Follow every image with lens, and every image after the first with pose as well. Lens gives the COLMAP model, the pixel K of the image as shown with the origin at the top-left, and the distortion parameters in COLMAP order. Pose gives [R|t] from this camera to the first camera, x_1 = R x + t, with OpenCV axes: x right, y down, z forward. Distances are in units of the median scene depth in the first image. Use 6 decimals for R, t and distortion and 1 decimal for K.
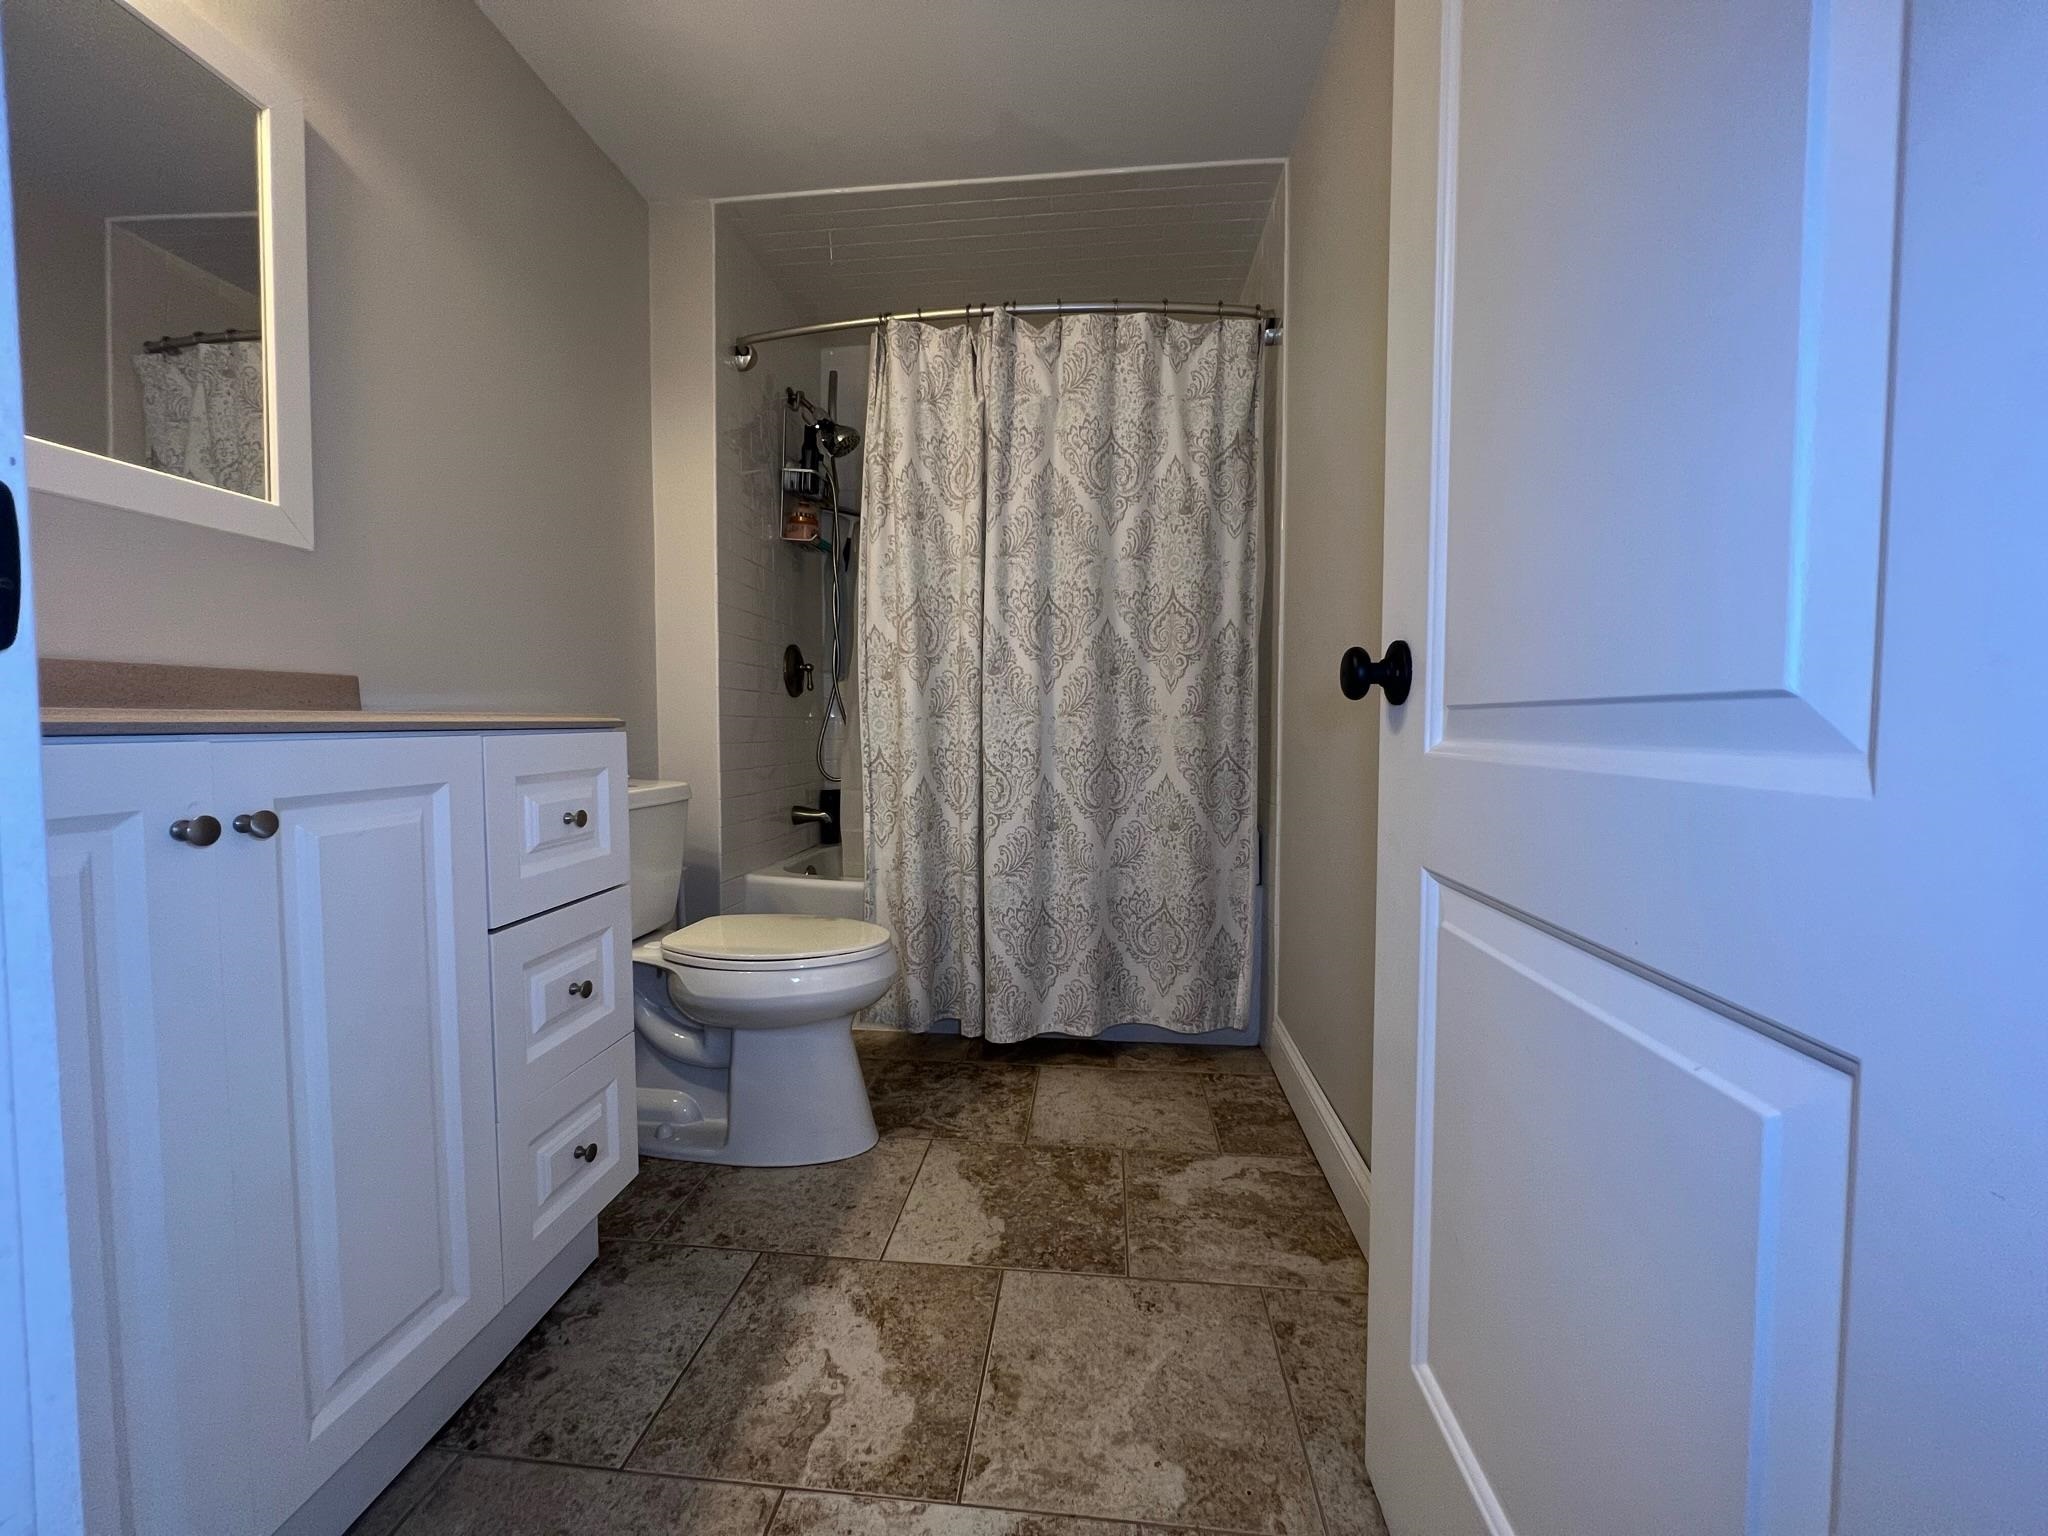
lens RADIAL K [[822.3, 0, 1020.0], [0, 822.3, 766.5], [0, 0, 1]] dist [-0.001952, 0.000242]
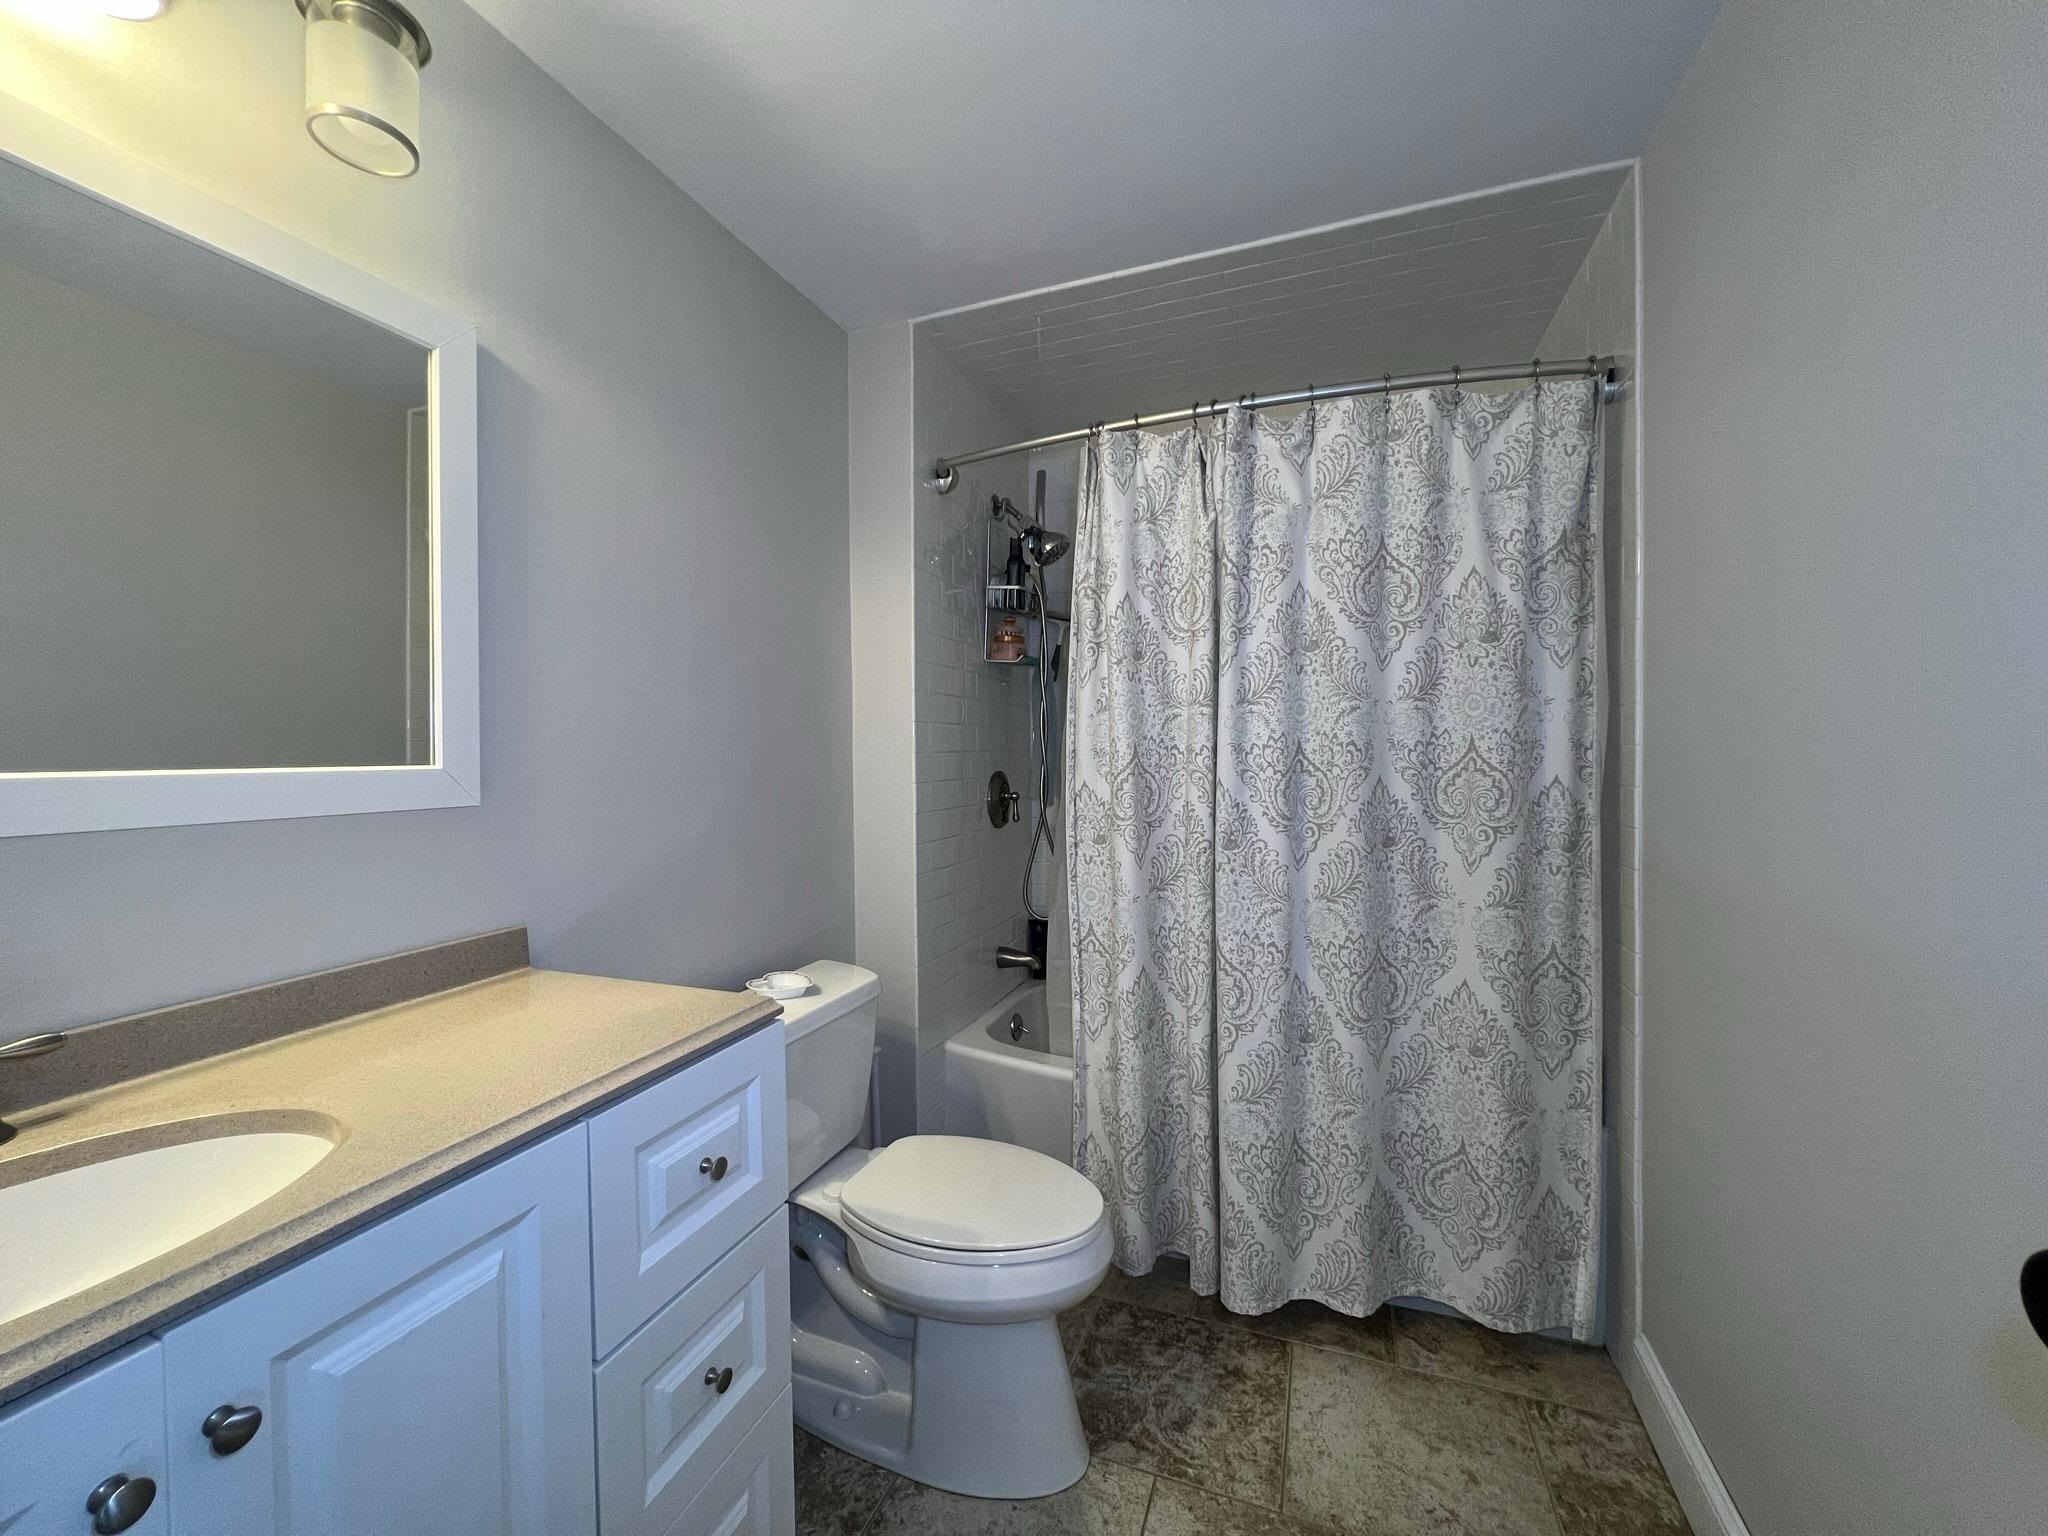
lens RADIAL K [[822.3, 0, 1020.0], [0, 822.3, 759.4], [0, 0, 1]] dist [-0.001952, 0.000242]
pose [[0.966471, -0.006276, -0.256700, -0.022905], [-0.001881, 0.999501, -0.031522, -0.171776], [0.256769, 0.030948, 0.965977, 0.158684]]
